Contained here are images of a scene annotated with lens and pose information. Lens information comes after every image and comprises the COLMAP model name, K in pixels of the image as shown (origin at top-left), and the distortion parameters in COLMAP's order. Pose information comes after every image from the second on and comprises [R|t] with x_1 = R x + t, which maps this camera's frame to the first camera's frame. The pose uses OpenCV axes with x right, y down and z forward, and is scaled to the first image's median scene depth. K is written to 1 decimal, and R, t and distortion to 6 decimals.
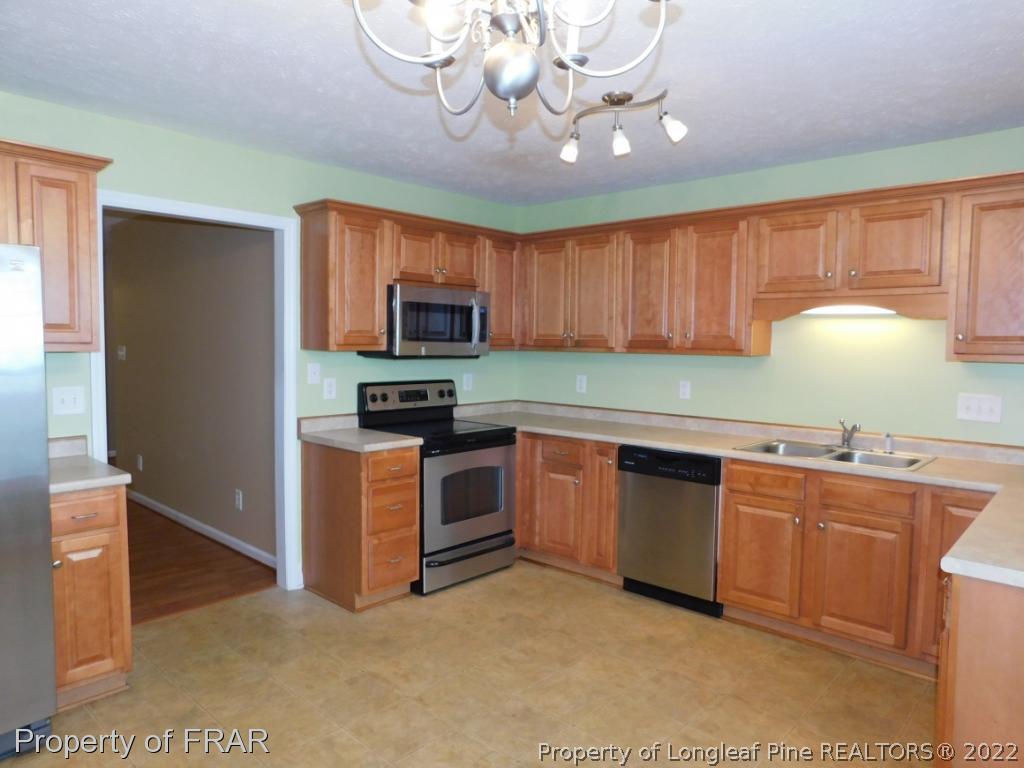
lens RADIAL K [[674.9, 0, 512.0], [0, 674.9, 384.0], [0, 0, 1]] dist [-0.063476, 0.055873]
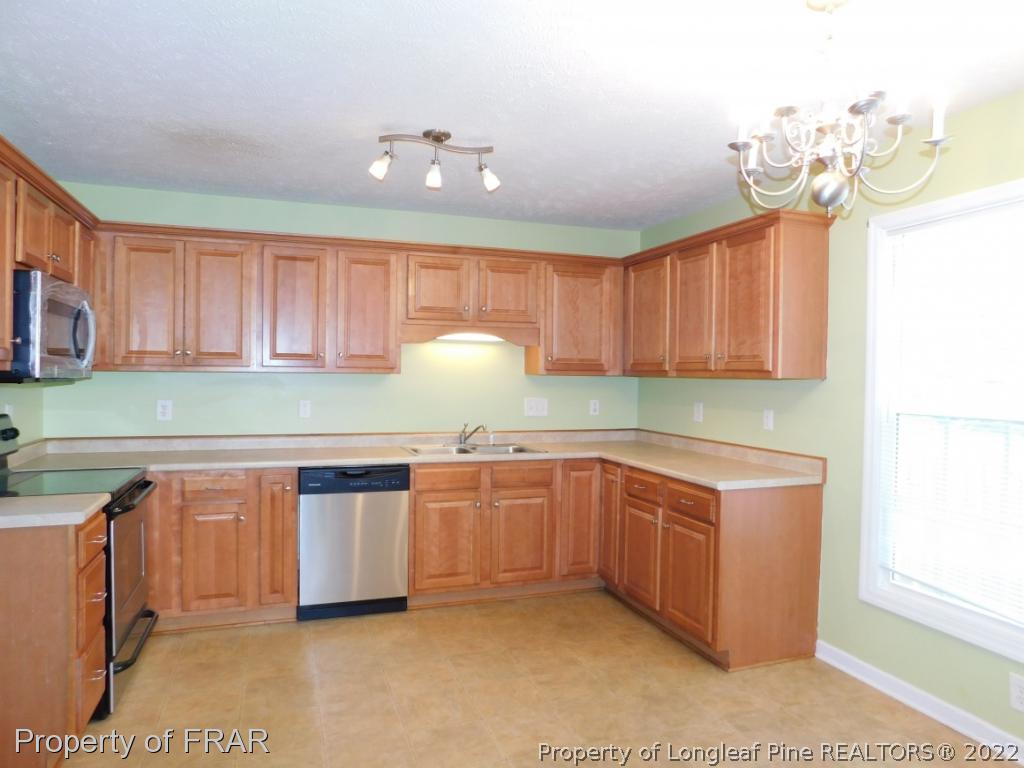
lens RADIAL K [[674.9, 0, 512.0], [0, 674.9, 384.0], [0, 0, 1]] dist [-0.063476, 0.055873]
pose [[0.472095, -0.020219, 0.881316, -0.644843], [0.048939, 0.998796, -0.003301, -0.012909], [-0.880188, 0.044689, 0.472516, 0.340735]]
